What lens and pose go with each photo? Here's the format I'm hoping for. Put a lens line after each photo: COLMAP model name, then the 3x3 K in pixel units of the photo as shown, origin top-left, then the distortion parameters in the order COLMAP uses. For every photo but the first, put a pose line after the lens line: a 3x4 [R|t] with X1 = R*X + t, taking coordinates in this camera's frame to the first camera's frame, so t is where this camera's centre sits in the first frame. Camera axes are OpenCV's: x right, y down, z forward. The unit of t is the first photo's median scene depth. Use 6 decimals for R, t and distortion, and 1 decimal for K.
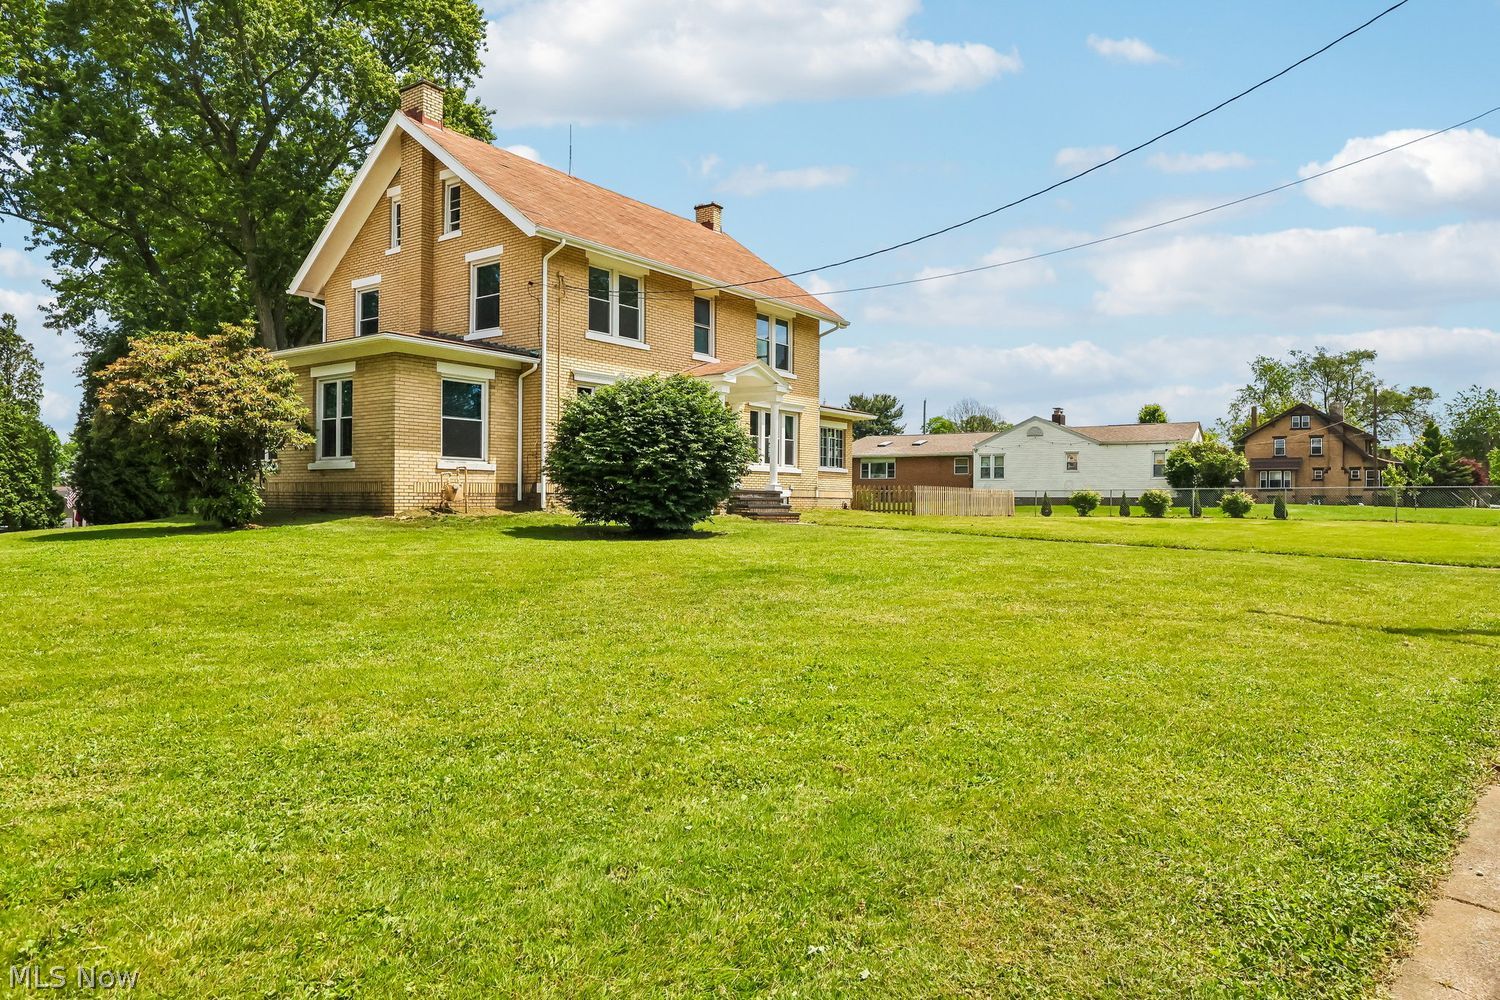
lens RADIAL K [[982.1, 0, 752.6], [0, 982.1, 501.1], [0, 0, 1]] dist [0.012352, -0.001693]
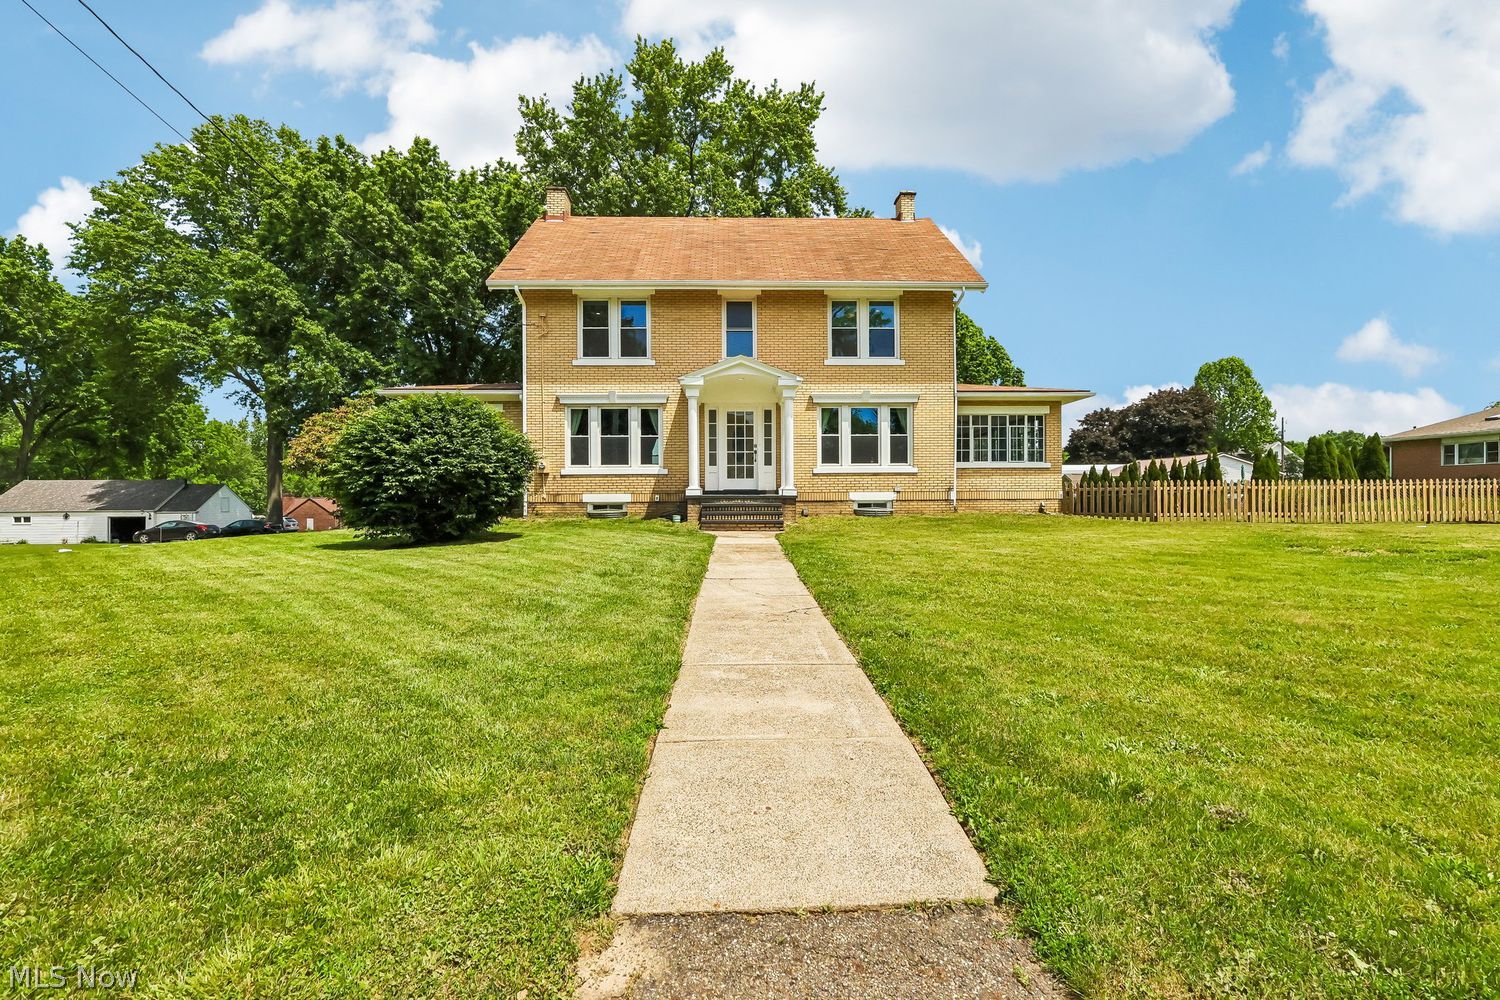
lens RADIAL K [[708.9, 0, 754.3], [0, 708.9, 497.2], [0, 0, 1]] dist [0.003585, 0.001502]
pose [[0.606535, -0.009134, -0.795005, 0.524355], [0.011704, 0.999928, -0.002559, -0.007224], [0.794971, -0.007753, 0.606598, 0.576335]]
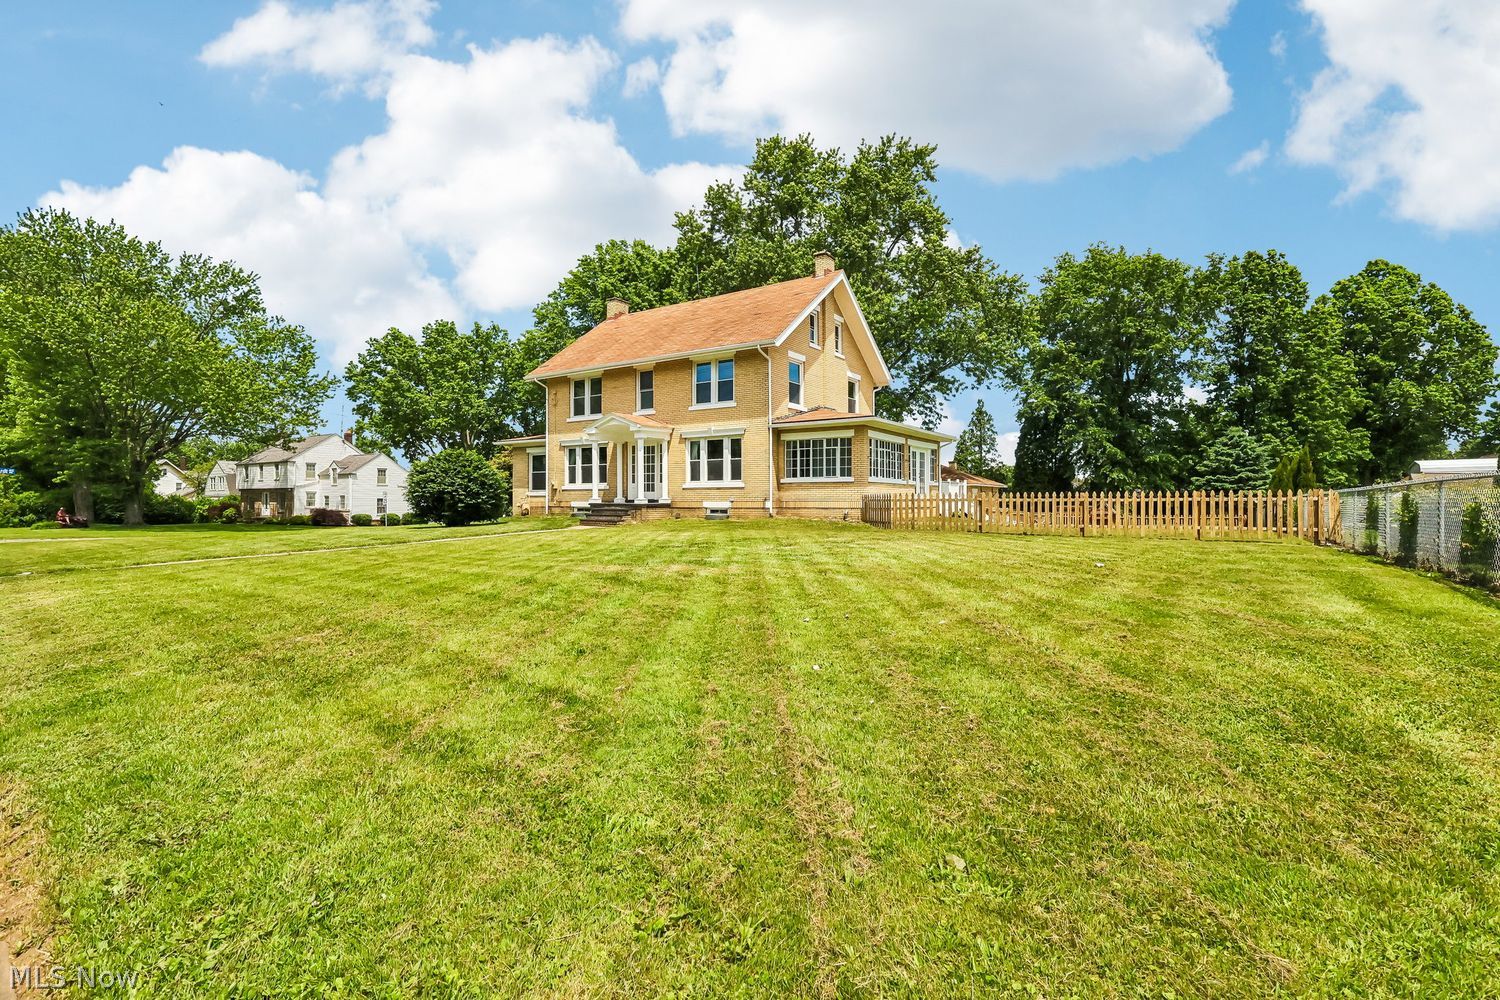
lens RADIAL K [[641.0, 0, 753.7], [0, 641.0, 498.8], [0, 0, 1]] dist [-0.000969, 0.000272]
pose [[0.063865, -0.014839, -0.997848, 0.904969], [-0.000085, 0.999889, -0.014874, -0.003317], [0.997959, 0.001035, 0.063856, 1.097249]]
